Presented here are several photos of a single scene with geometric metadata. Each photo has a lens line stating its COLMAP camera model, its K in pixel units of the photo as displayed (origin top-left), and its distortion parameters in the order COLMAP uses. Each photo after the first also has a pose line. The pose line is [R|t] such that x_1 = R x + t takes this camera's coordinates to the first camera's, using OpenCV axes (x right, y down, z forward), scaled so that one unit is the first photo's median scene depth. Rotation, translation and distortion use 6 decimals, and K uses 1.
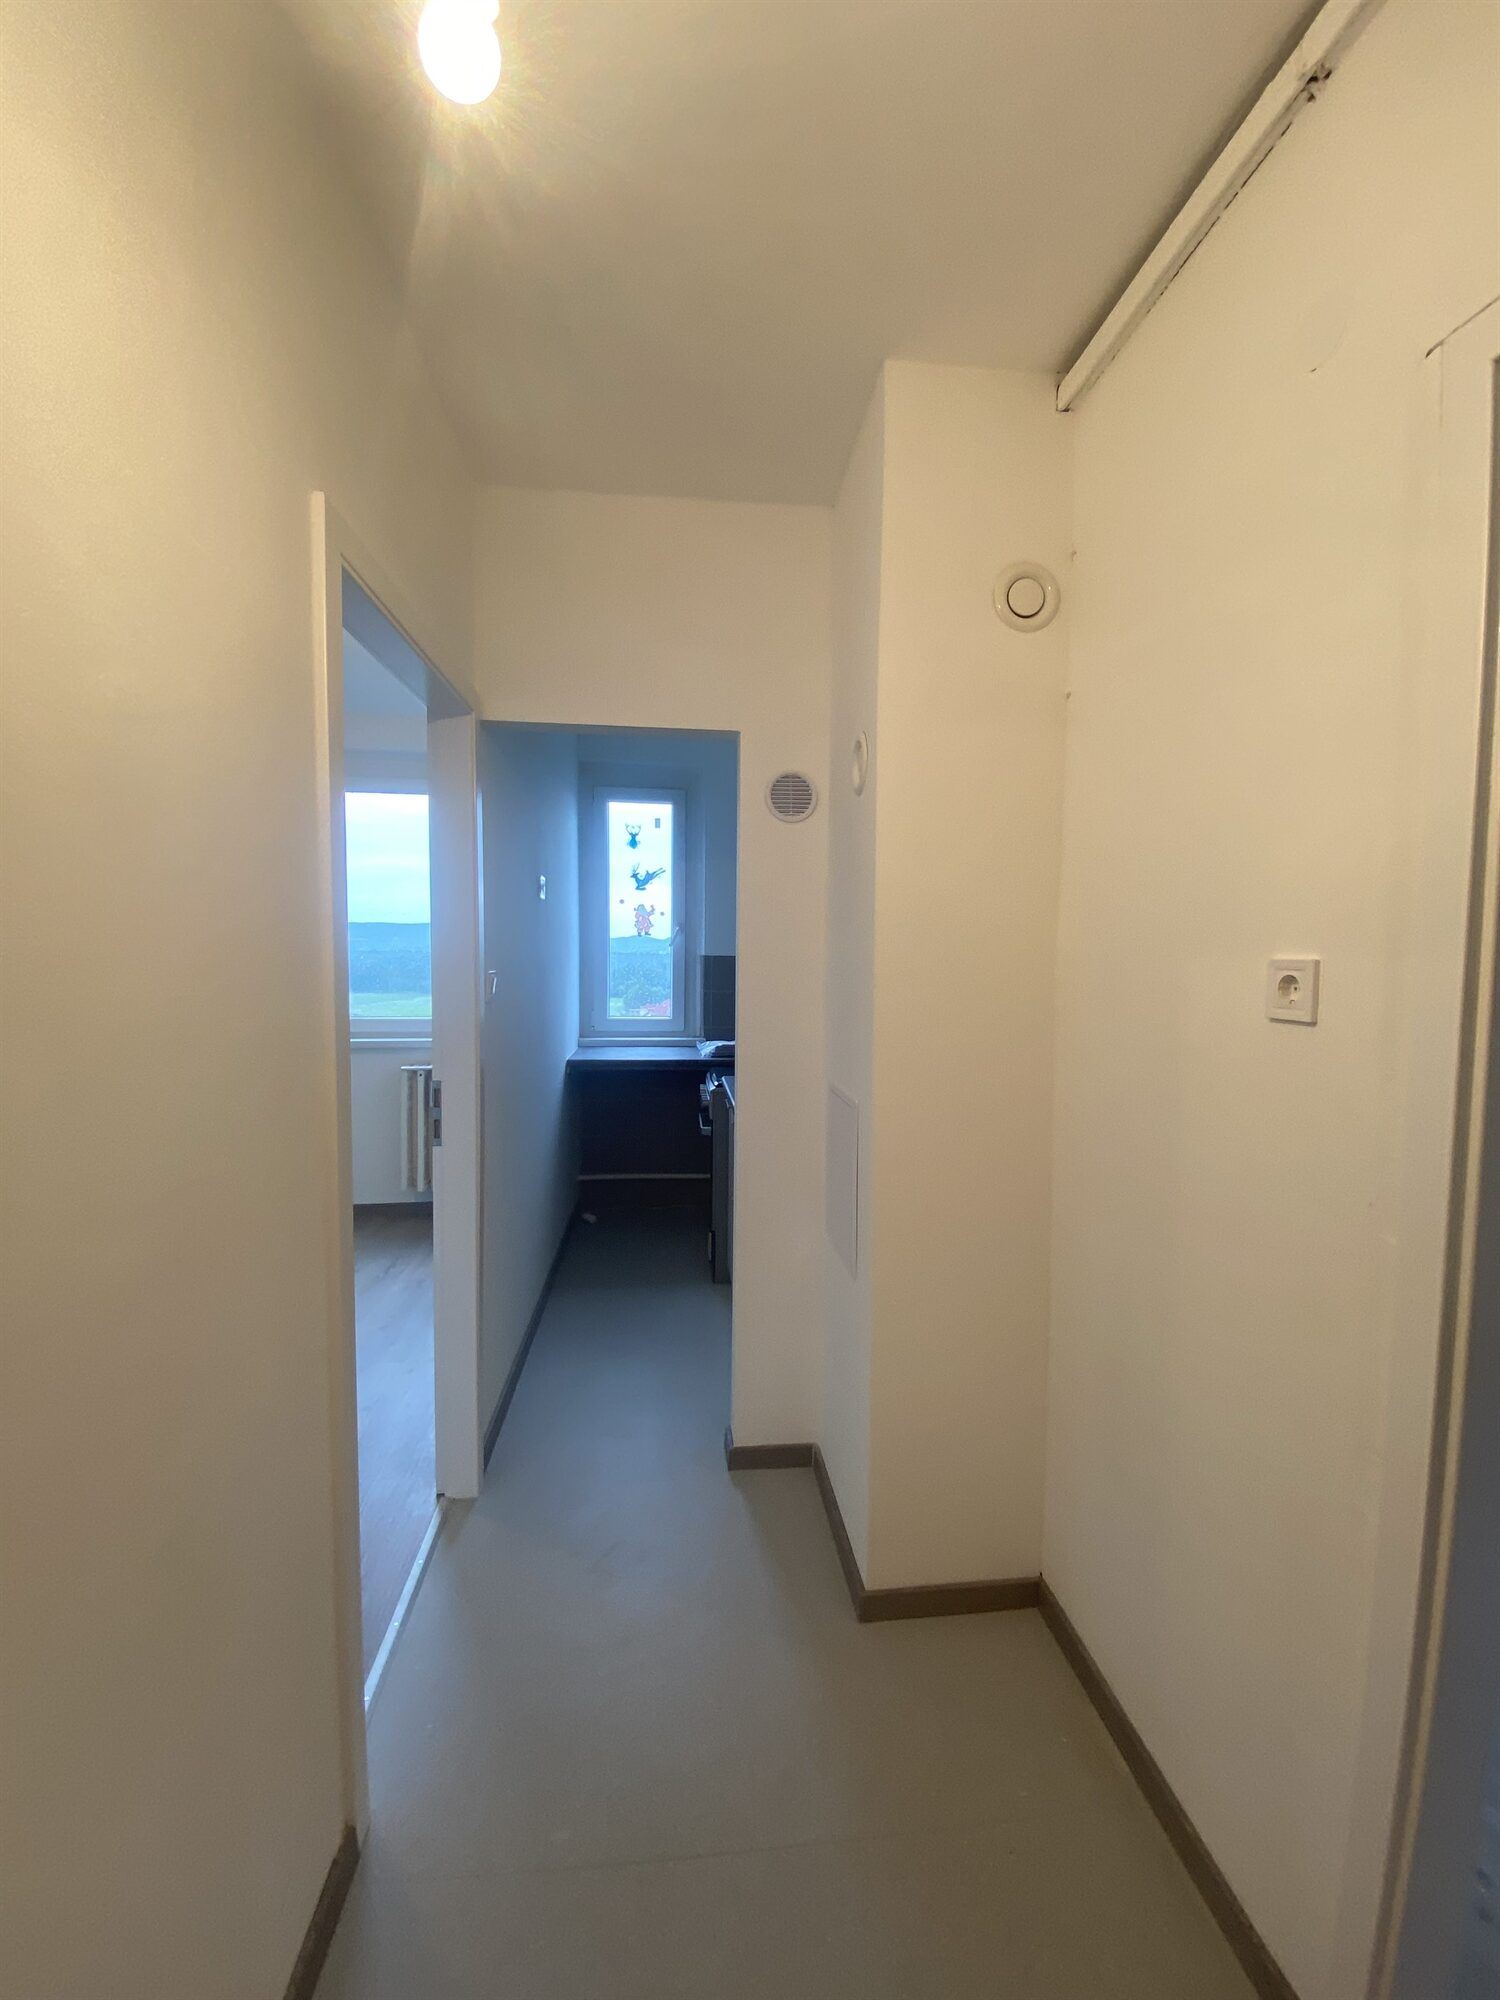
lens RADIAL K [[825.6, 0, 753.5], [0, 825.6, 1002.4], [0, 0, 1]] dist [0.004491, -0.000810]
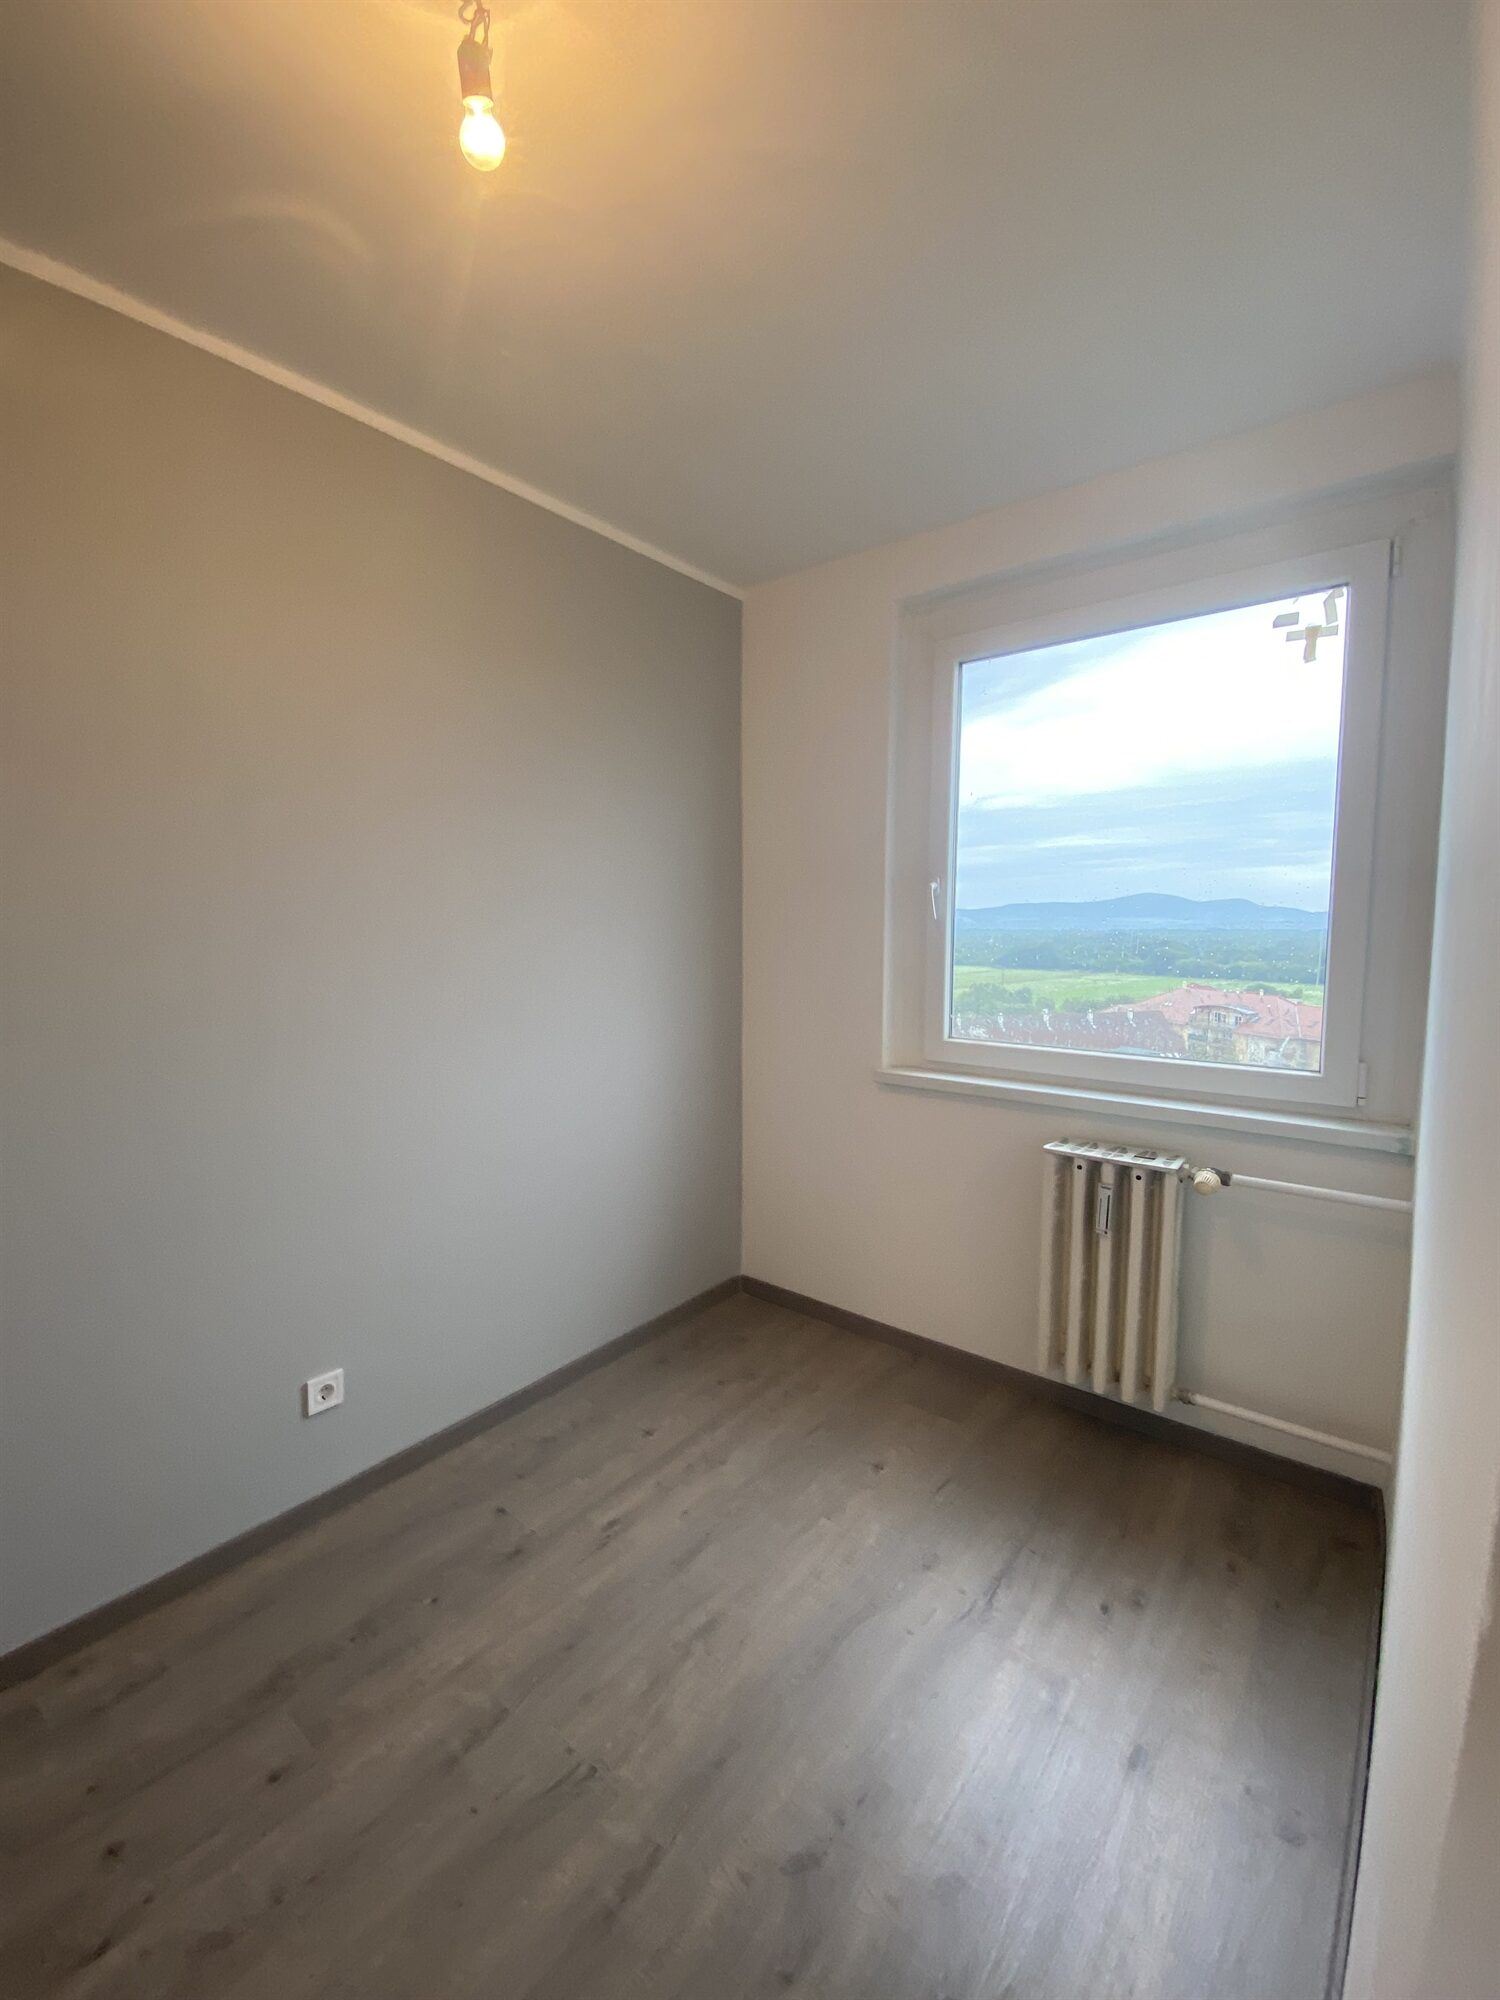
lens RADIAL K [[825.6, 0, 750.3], [0, 825.6, 1000.6], [0, 0, 1]] dist [0.004491, -0.000810]
pose [[0.708607, 0.043557, -0.704258, -0.171296], [-0.022478, 0.998980, 0.039168, -0.033661], [0.705245, -0.011924, 0.708863, 0.444413]]
